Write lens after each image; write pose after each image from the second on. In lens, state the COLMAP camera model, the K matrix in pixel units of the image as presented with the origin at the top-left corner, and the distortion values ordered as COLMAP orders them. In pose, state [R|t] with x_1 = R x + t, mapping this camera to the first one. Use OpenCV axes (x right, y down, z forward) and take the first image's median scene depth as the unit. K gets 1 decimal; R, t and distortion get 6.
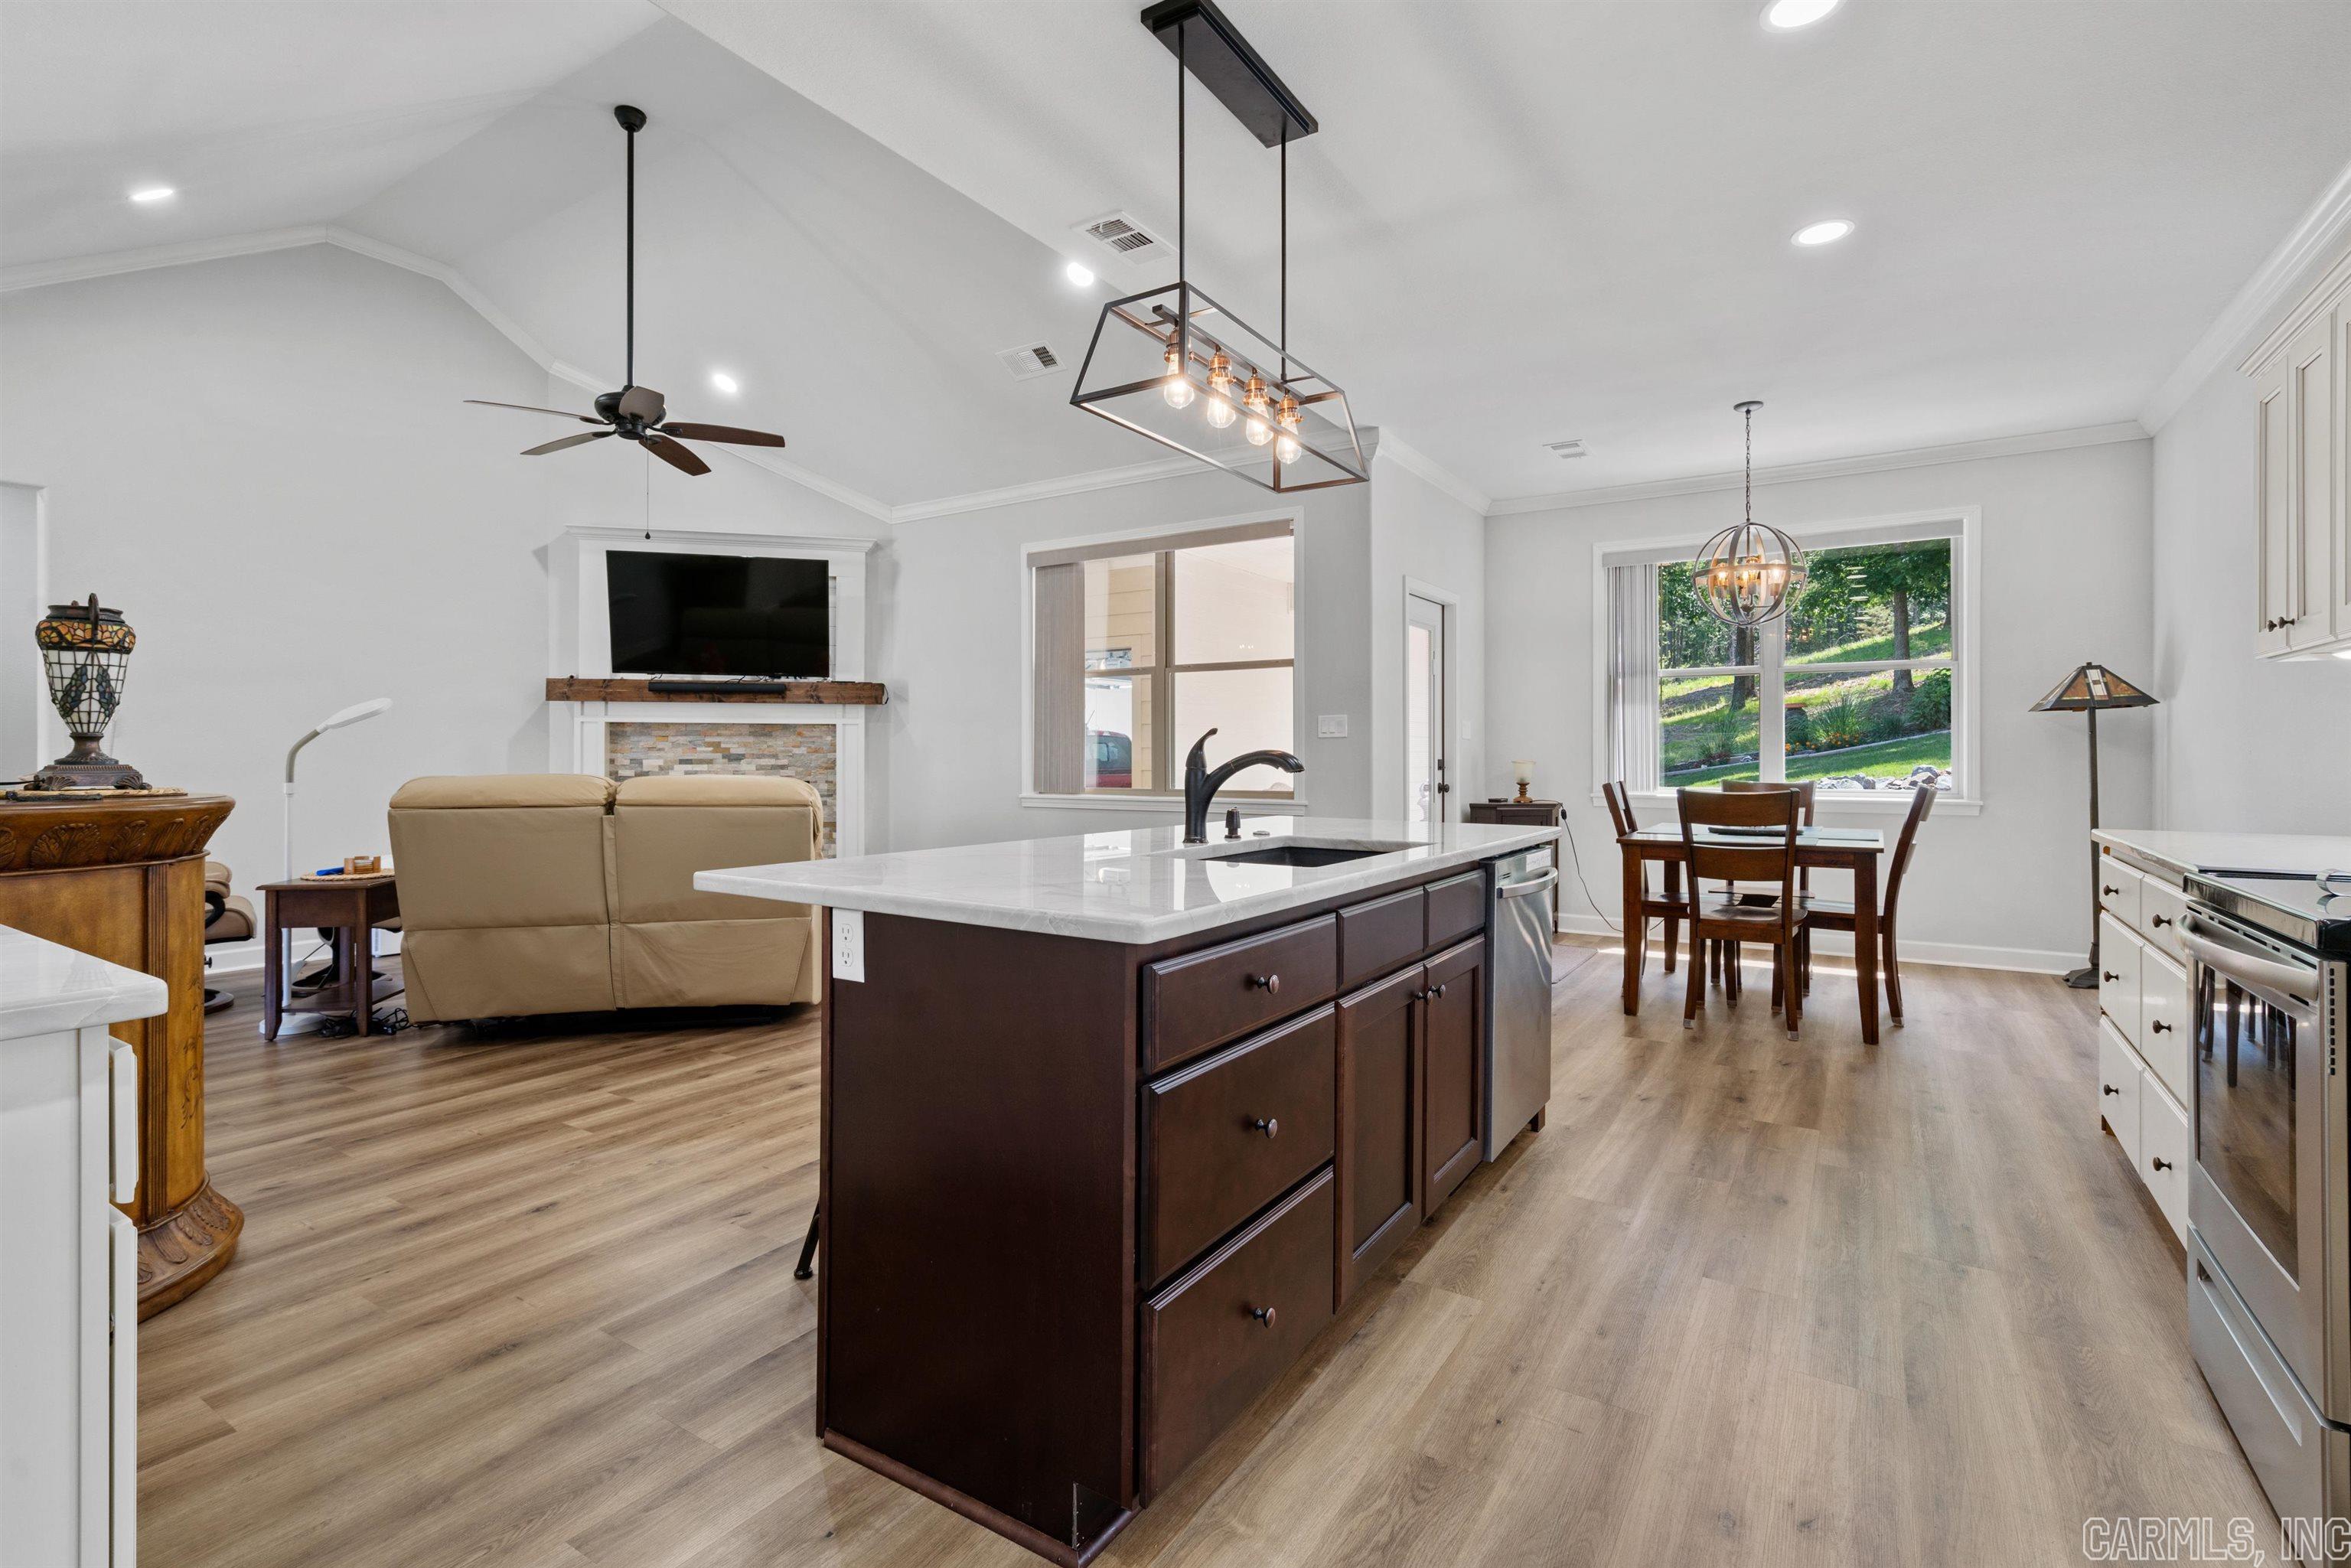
lens RADIAL K [[1092.6, 0, 1171.7], [0, 1092.6, 758.8], [0, 0, 1]] dist [0.005457, 0.000365]
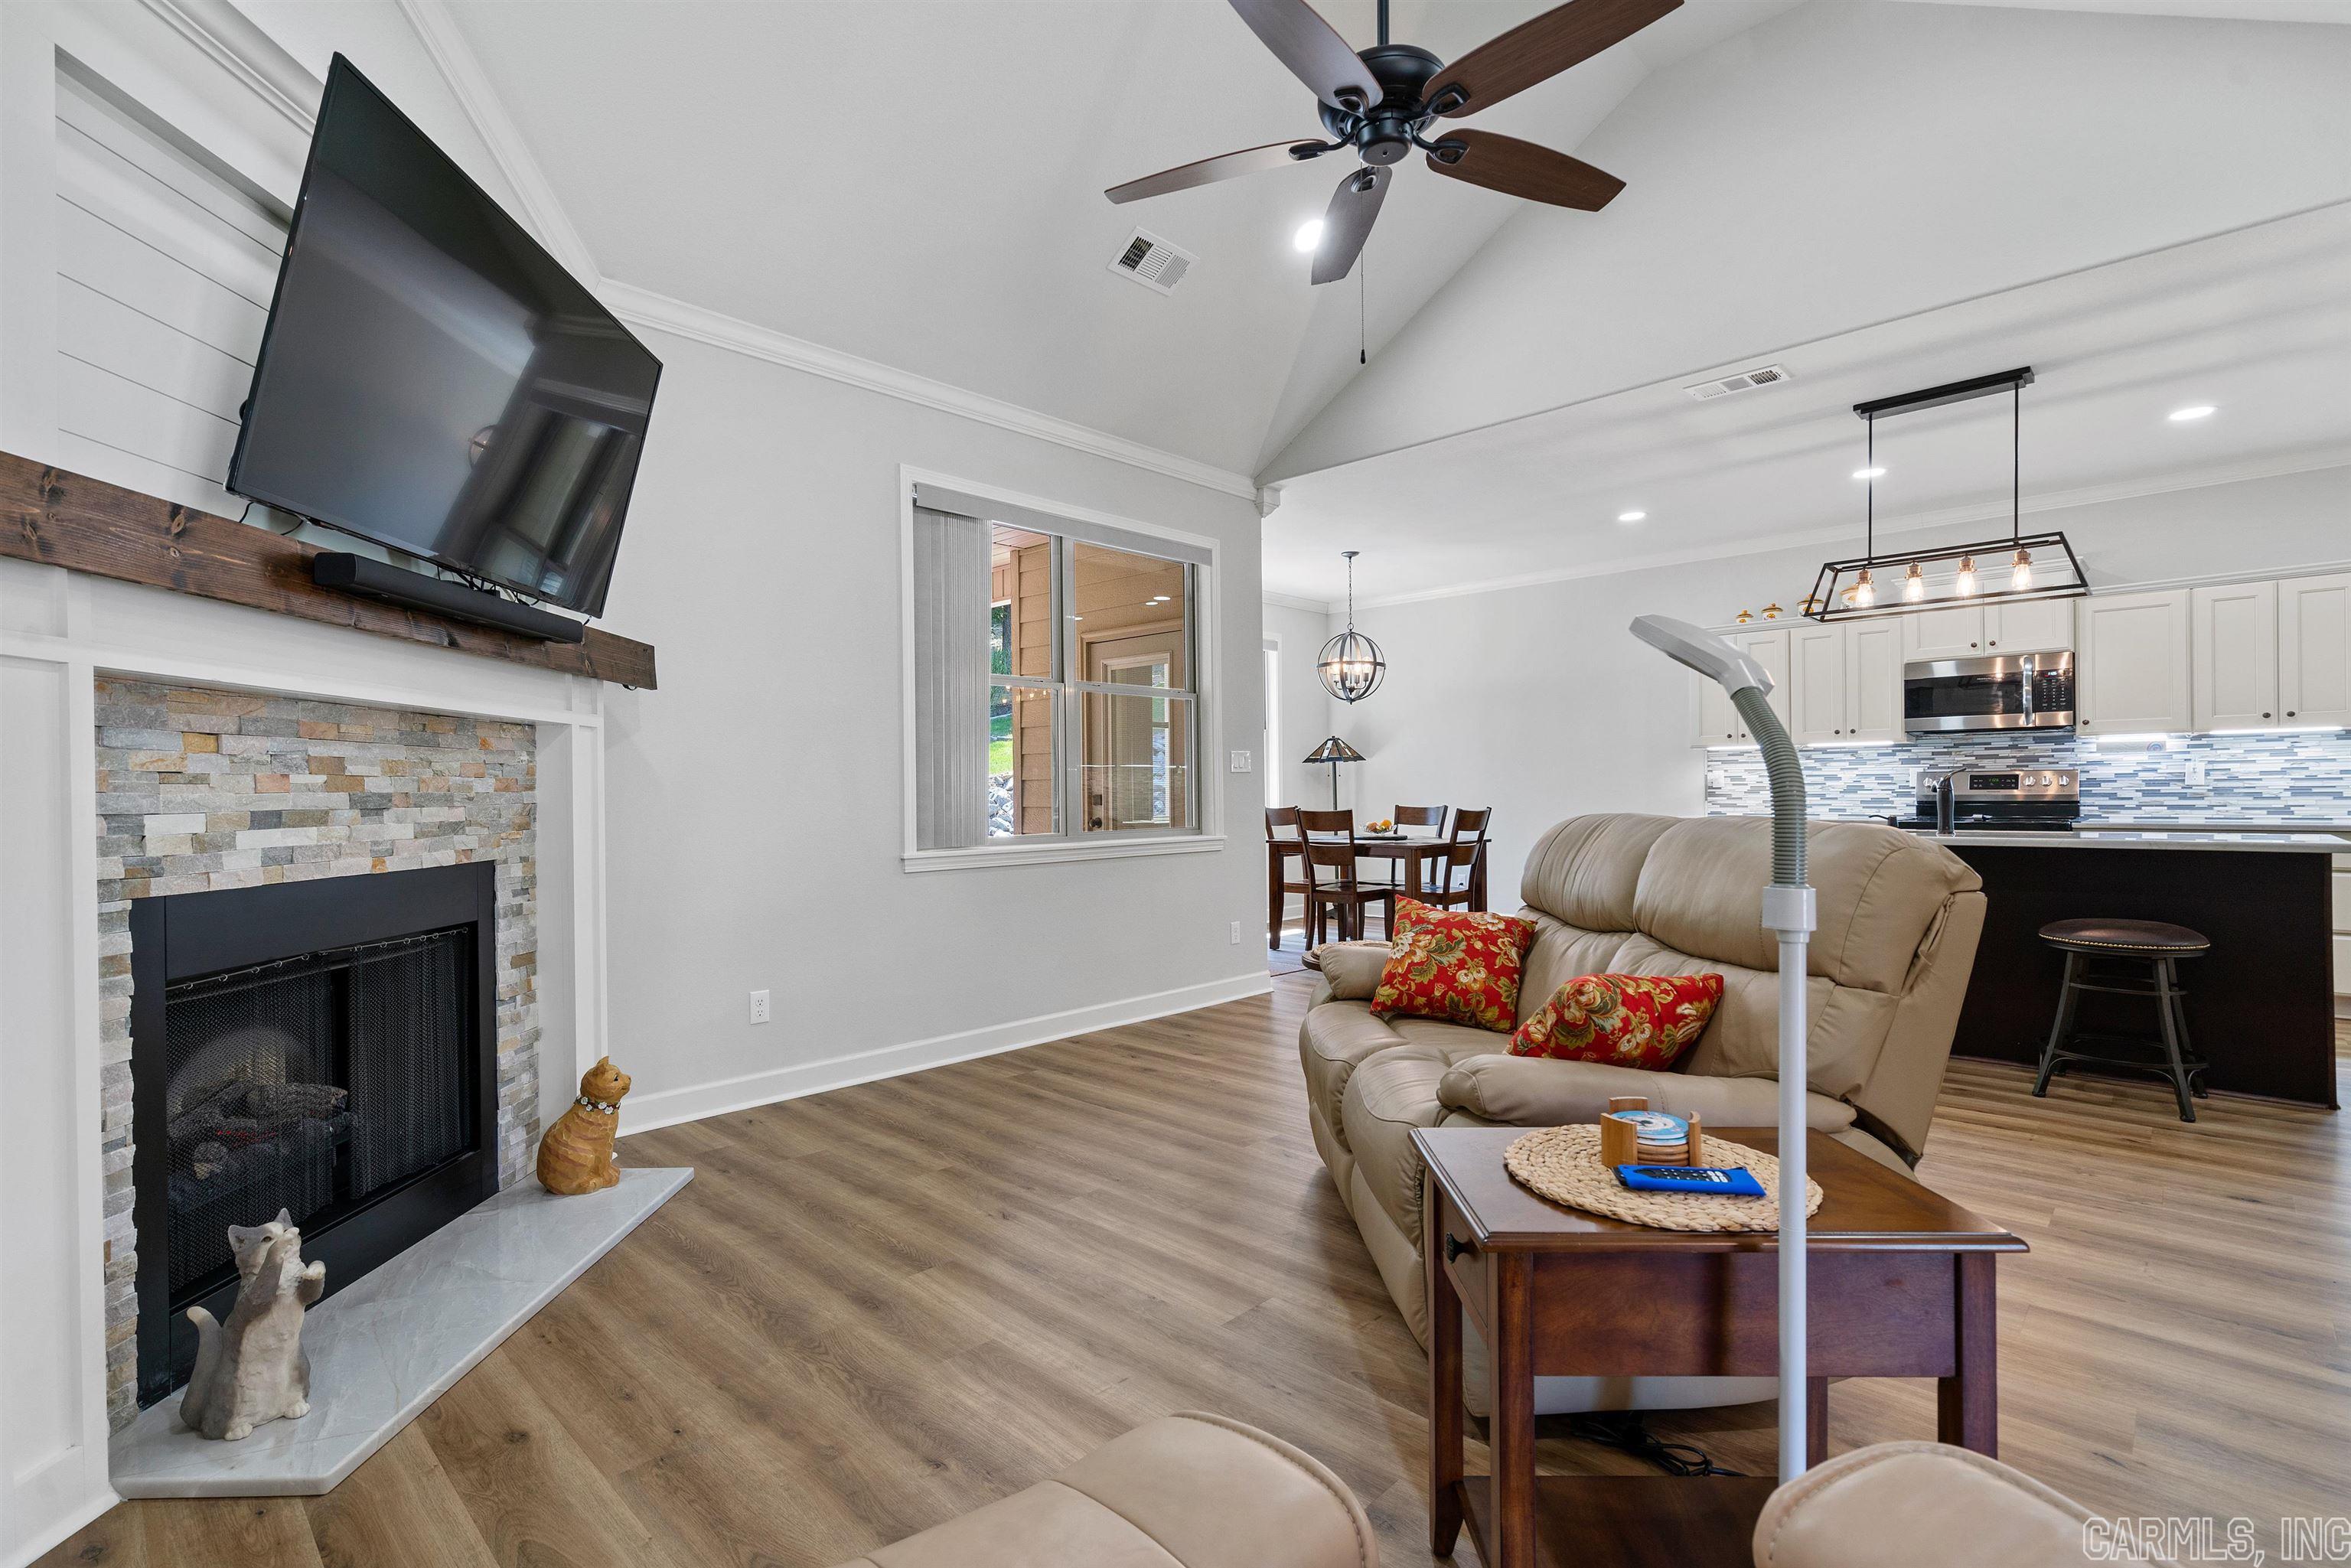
lens RADIAL K [[1055.2, 0, 1171.0], [0, 1055.2, 799.5], [0, 0, 1]] dist [0.003091, 0.000717]
pose [[0.200611, -0.011310, 0.979606, -0.904453], [0.011715, 0.999890, 0.009145, -0.003811], [-0.979601, 0.009641, 0.200721, 0.914178]]
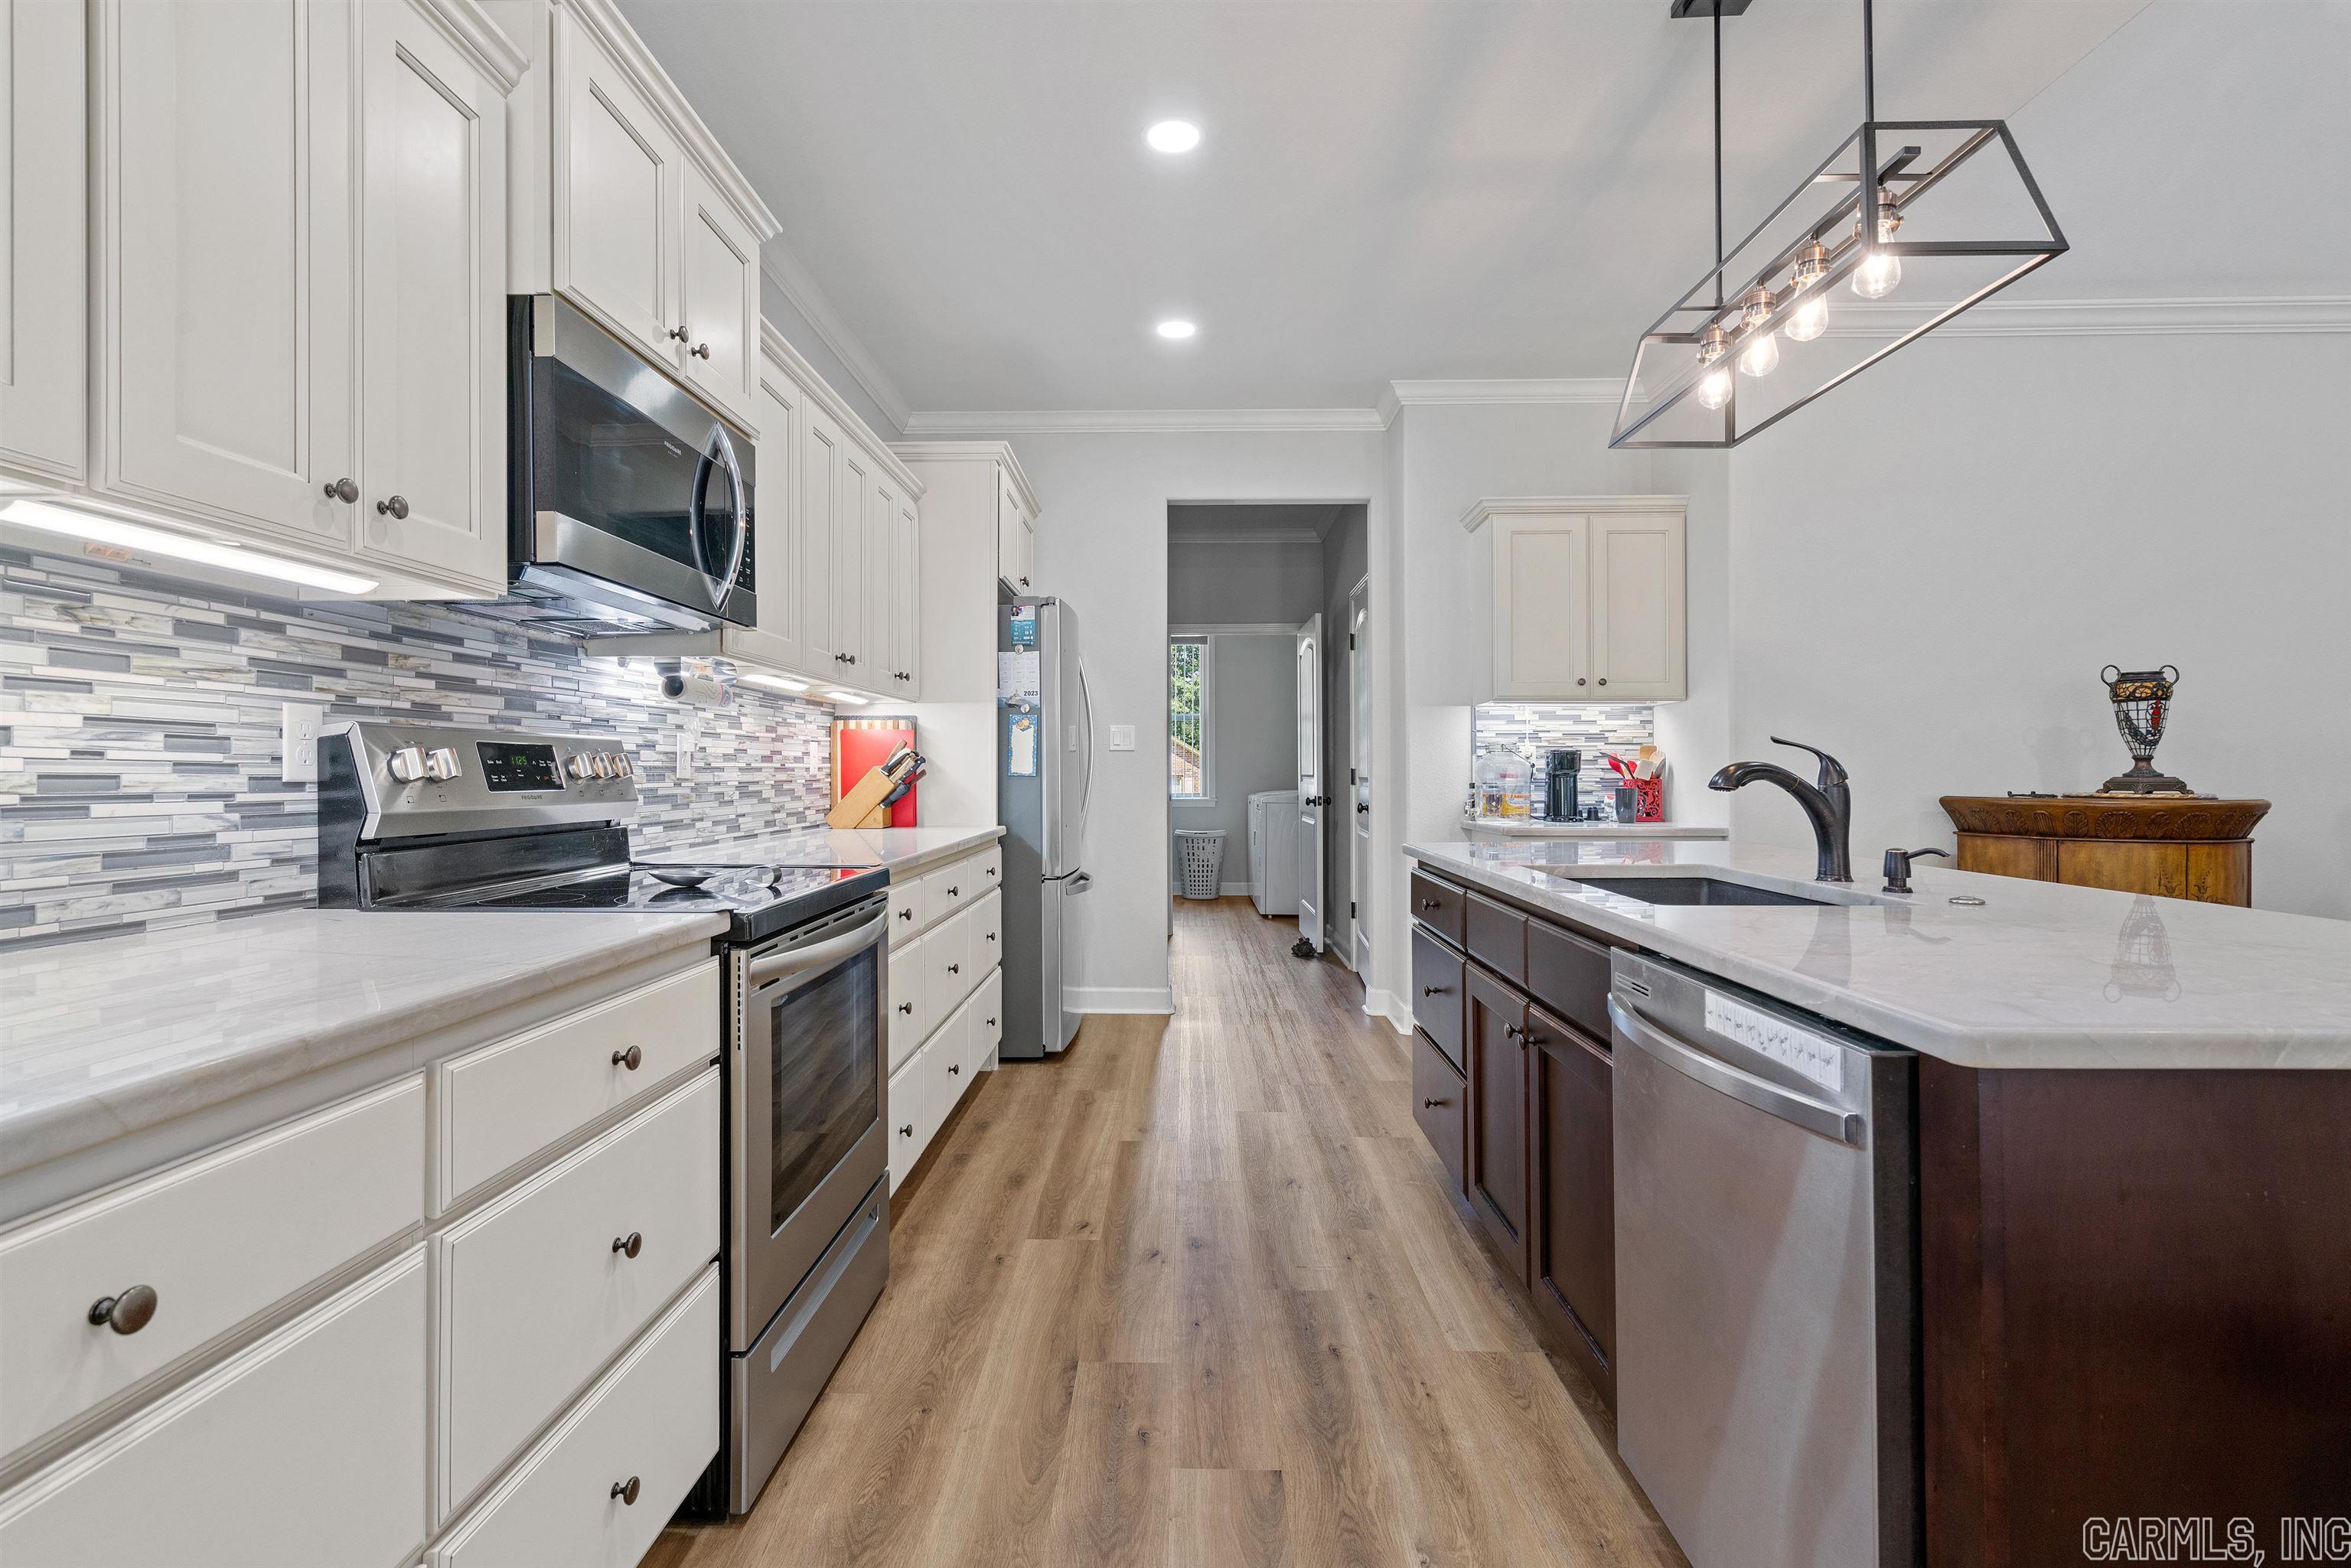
lens RADIAL K [[1080.8, 0, 1159.6], [0, 1080.8, 763.1], [0, 0, 1]] dist [-0.000903, 0.000183]
pose [[-0.856300, -0.004536, -0.516459, 0.410537], [-0.000819, 0.999972, -0.007424, -0.000492], [0.516479, -0.005934, -0.856280, 0.697026]]
